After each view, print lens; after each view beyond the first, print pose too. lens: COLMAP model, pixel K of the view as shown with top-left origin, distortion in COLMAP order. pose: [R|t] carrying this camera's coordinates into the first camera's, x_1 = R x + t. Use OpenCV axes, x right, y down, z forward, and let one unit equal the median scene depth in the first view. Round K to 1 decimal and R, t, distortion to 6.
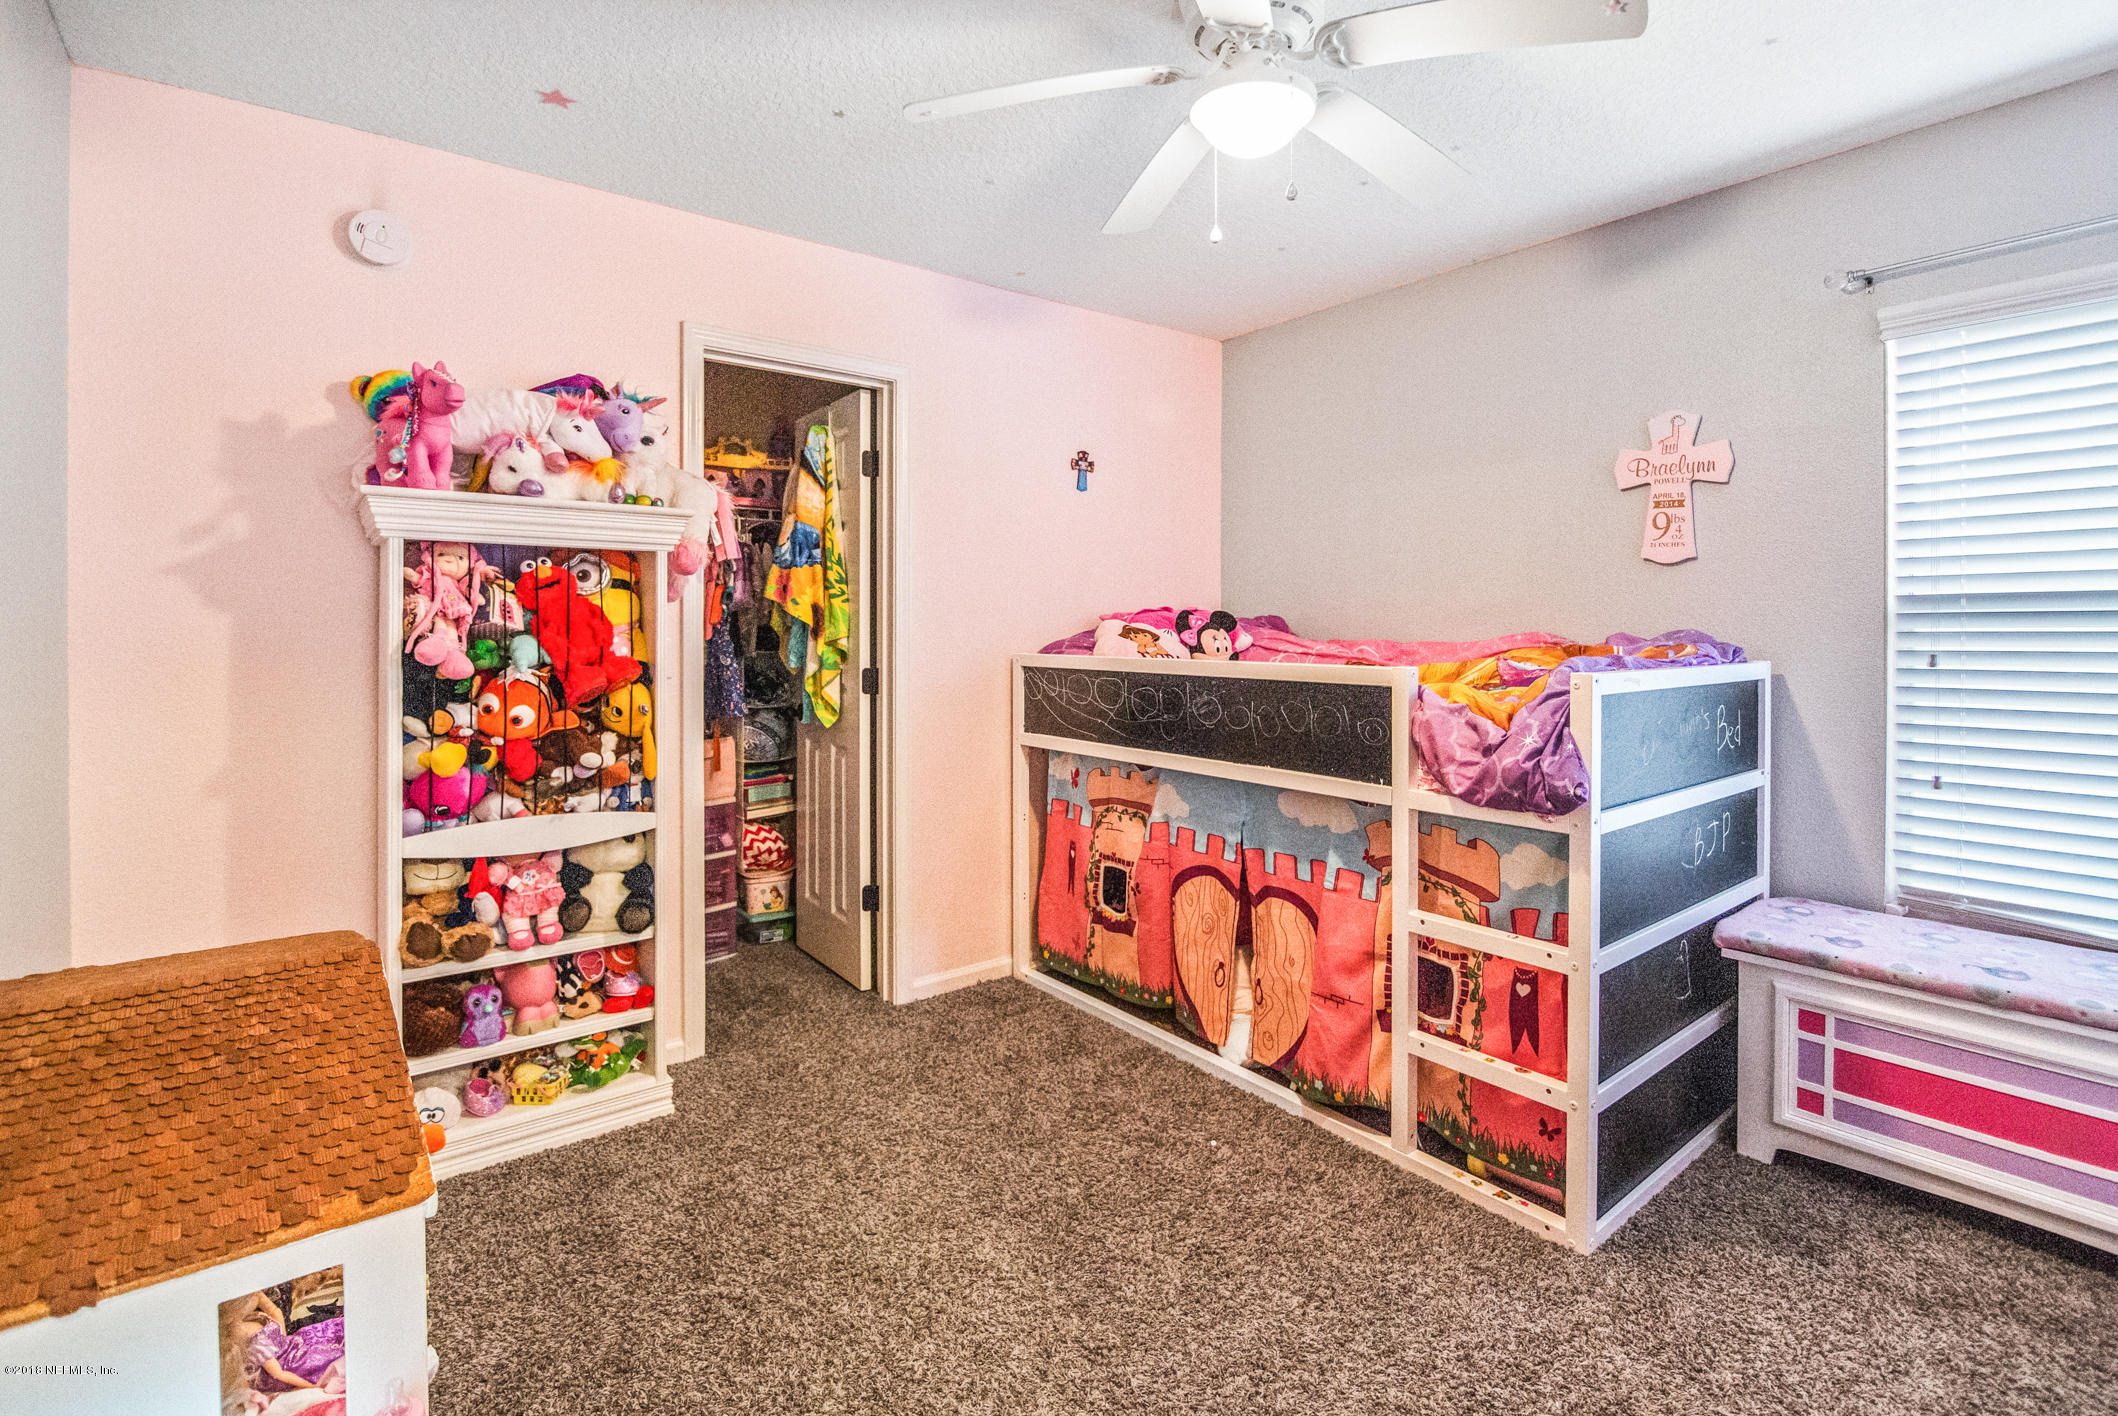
lens RADIAL K [[985.0, 0, 1078.9], [0, 985.0, 628.3], [0, 0, 1]] dist [-0.014445, -0.000869]
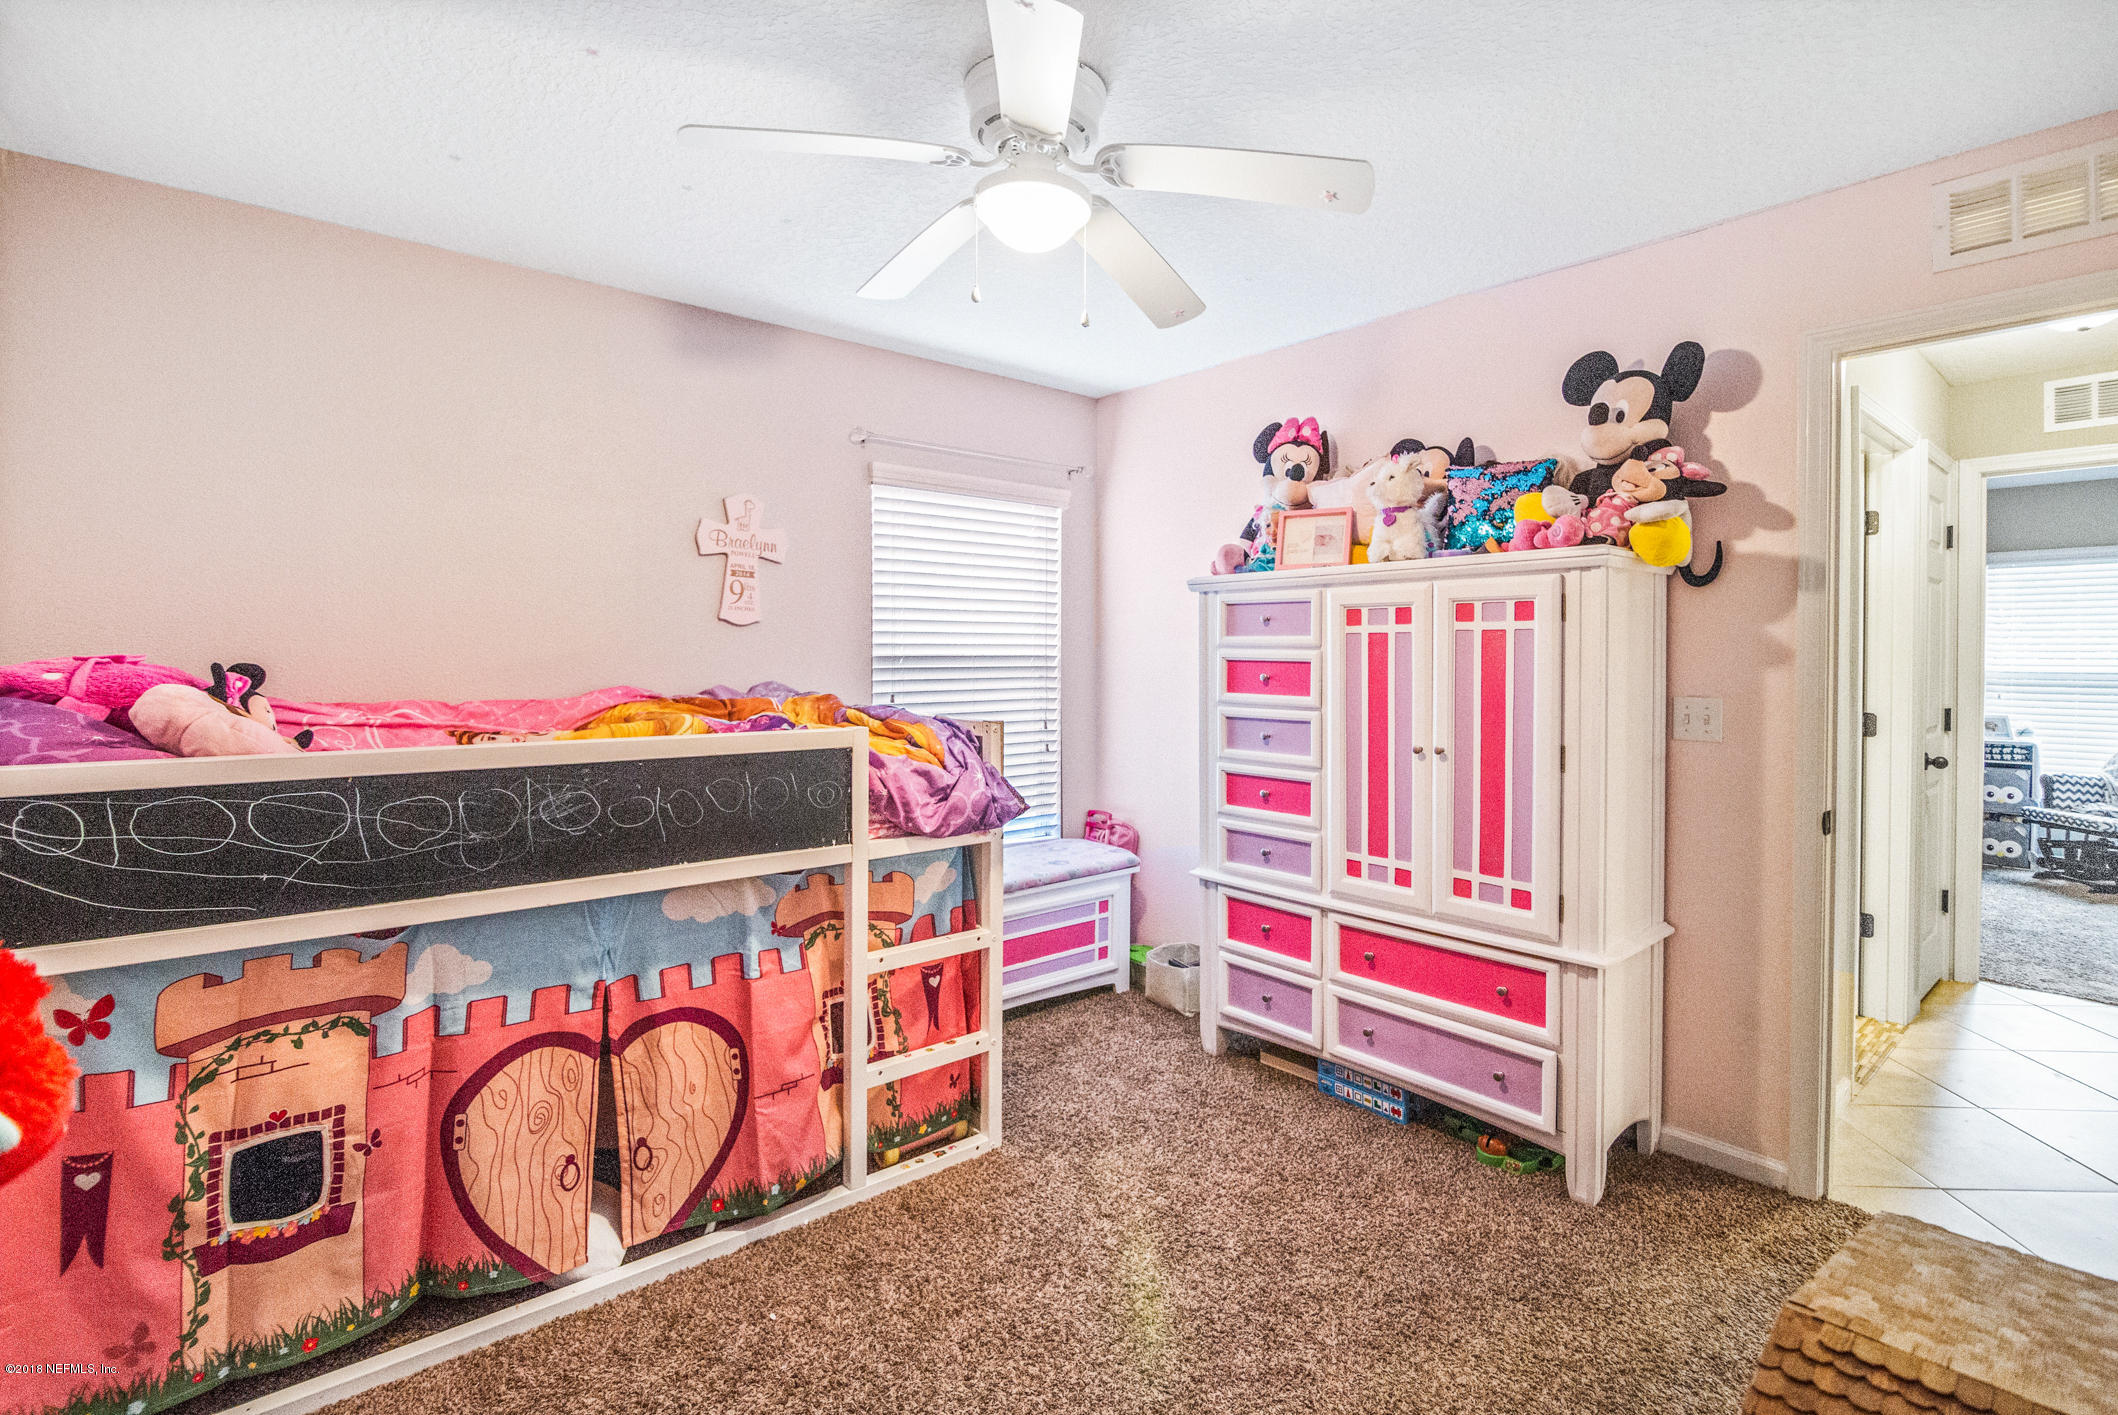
lens RADIAL K [[985.0, 0, 1047.9], [0, 985.0, 662.7], [0, 0, 1]] dist [-0.014445, -0.000869]
pose [[-0.028015, -0.008749, 0.999569, -0.591020], [-0.003315, 0.999957, 0.008659, -0.032419], [-0.999602, -0.003071, -0.028043, 0.675682]]
